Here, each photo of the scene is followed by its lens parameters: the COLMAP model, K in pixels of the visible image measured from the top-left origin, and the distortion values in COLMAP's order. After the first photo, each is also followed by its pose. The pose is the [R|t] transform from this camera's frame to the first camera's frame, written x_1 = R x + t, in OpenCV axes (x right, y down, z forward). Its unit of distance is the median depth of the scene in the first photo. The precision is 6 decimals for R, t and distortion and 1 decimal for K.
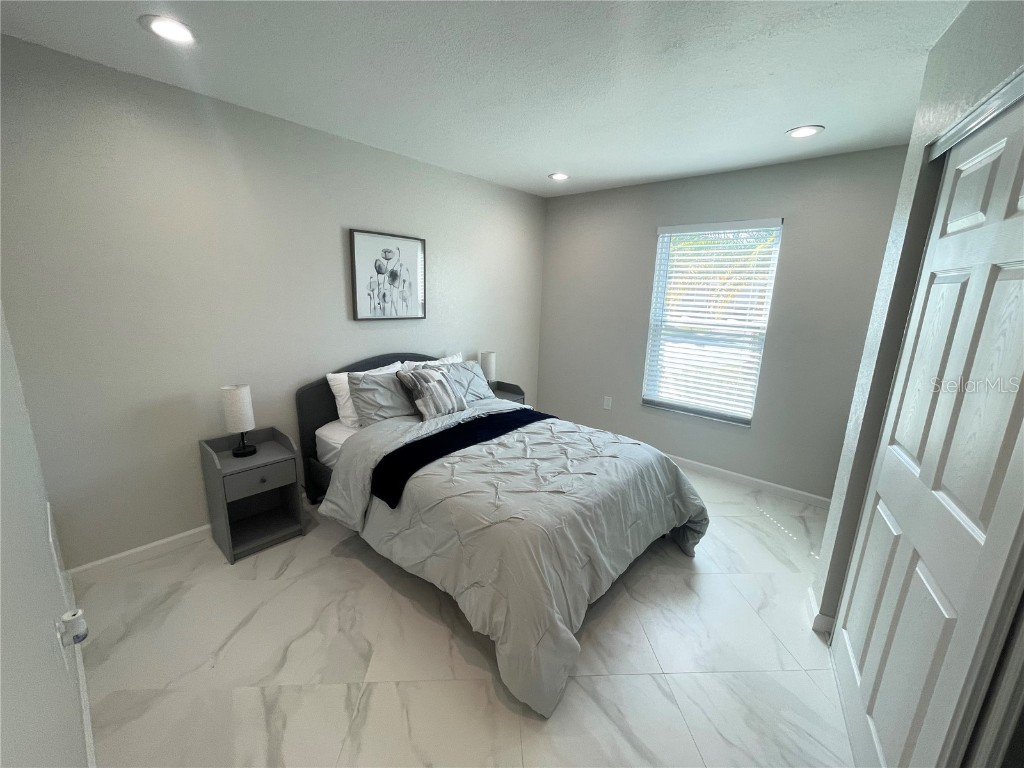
lens RADIAL K [[411.6, 0, 512.8], [0, 411.6, 386.6], [0, 0, 1]] dist [-0.004150, 0.001164]
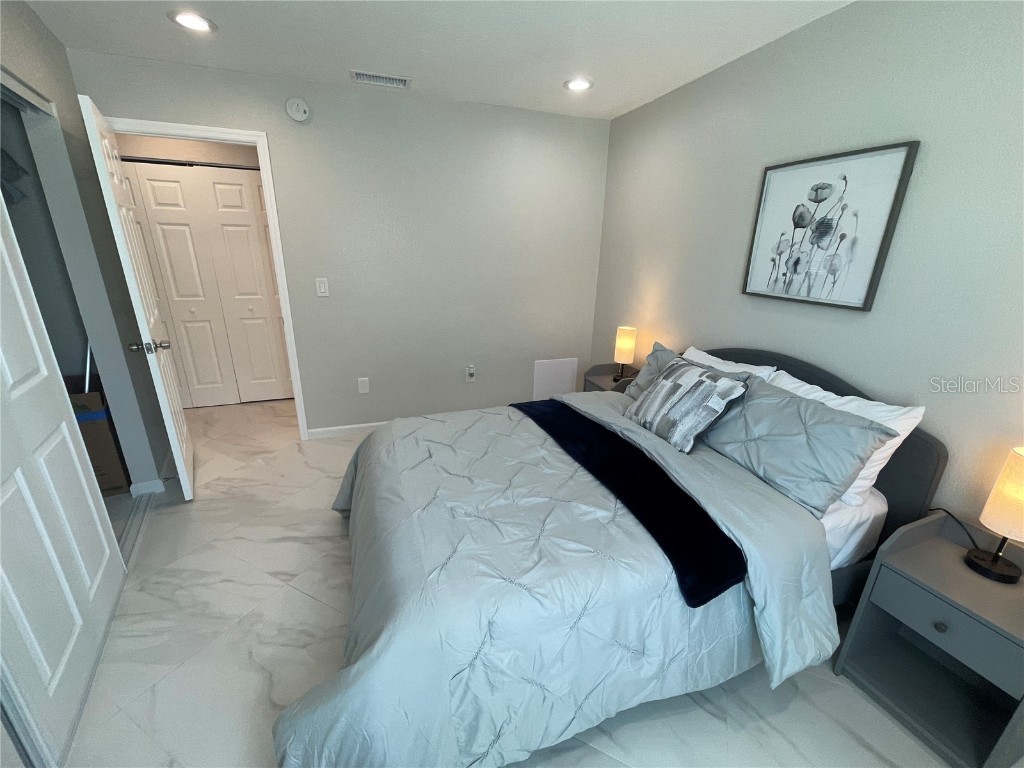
lens RADIAL K [[411.6, 0, 511.4], [0, 411.6, 383.4], [0, 0, 1]] dist [-0.004150, 0.001164]
pose [[-0.494005, 0.231153, -0.838169, 0.481133], [-0.233454, 0.893348, 0.383965, -0.196144], [0.837531, 0.385354, -0.387354, 0.954507]]
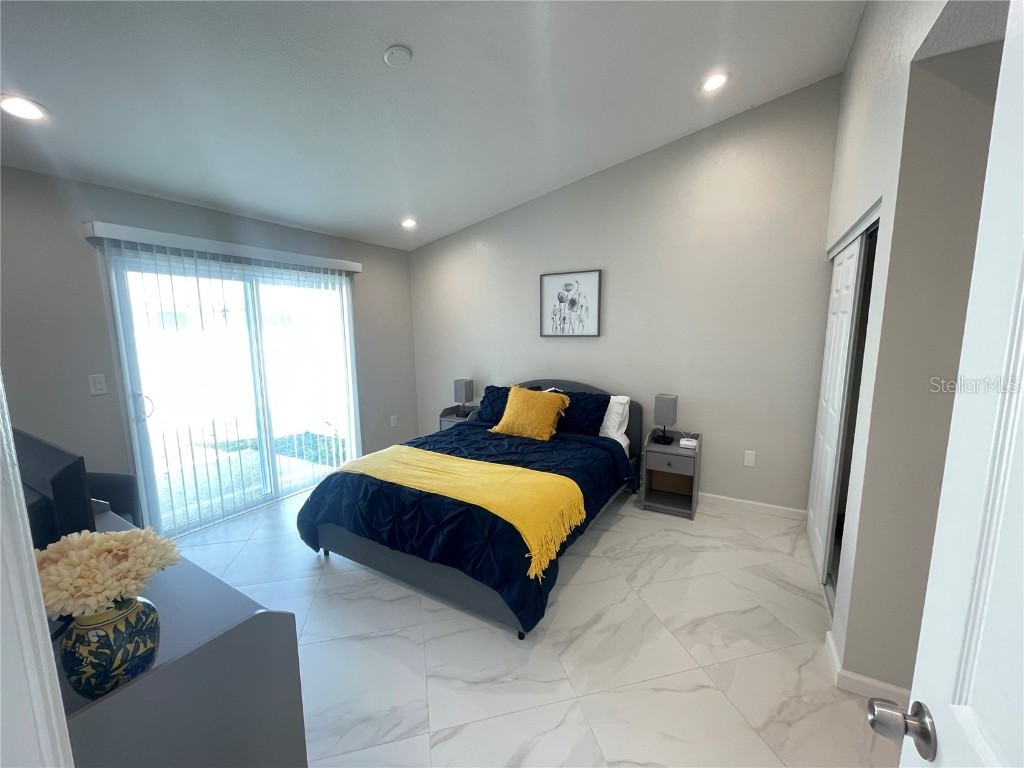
lens RADIAL K [[411.6, 0, 517.7], [0, 411.6, 384.4], [0, 0, 1]] dist [-0.004150, 0.001164]
pose [[0.204030, 0.101575, -0.973681, 0.969963], [-0.202739, 0.977425, 0.059483, -0.062885], [0.957741, 0.185266, 0.220018, 0.608887]]
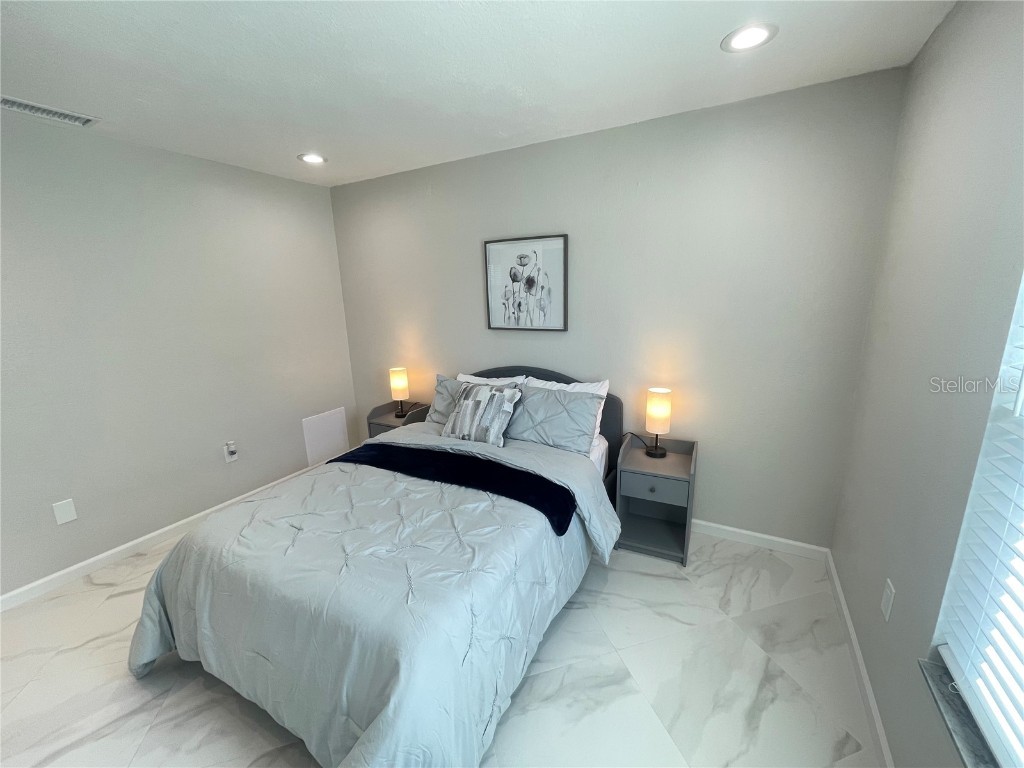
lens RADIAL K [[411.6, 0, 506.8], [0, 411.6, 383.9], [0, 0, 1]] dist [-0.004150, 0.001164]
pose [[0.204409, 0.177487, -0.962660, 0.626049], [-0.185334, 0.972655, 0.139976, -0.172000], [0.961181, 0.149801, 0.231714, 0.785422]]
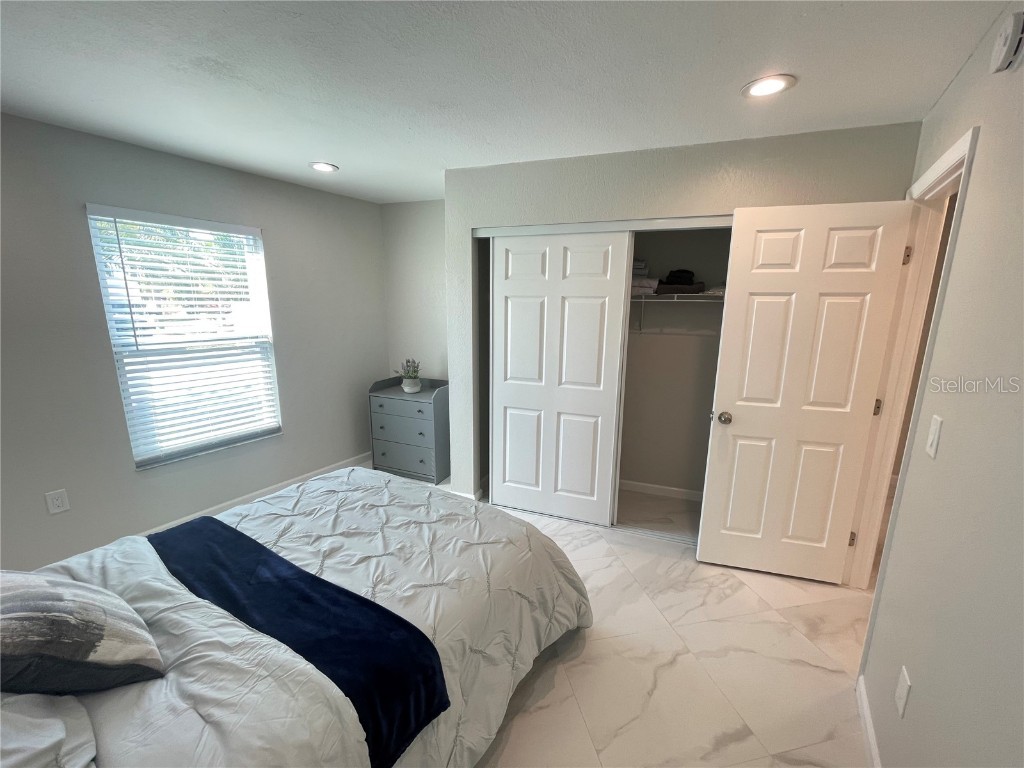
lens RADIAL K [[411.6, 0, 504.3], [0, 411.6, 390.6], [0, 0, 1]] dist [-0.004150, 0.001164]
pose [[-0.136956, -0.239875, 0.961095, -0.491792], [0.213947, 0.940174, 0.265141, -0.166863], [-0.967197, 0.241936, -0.077442, 0.566711]]
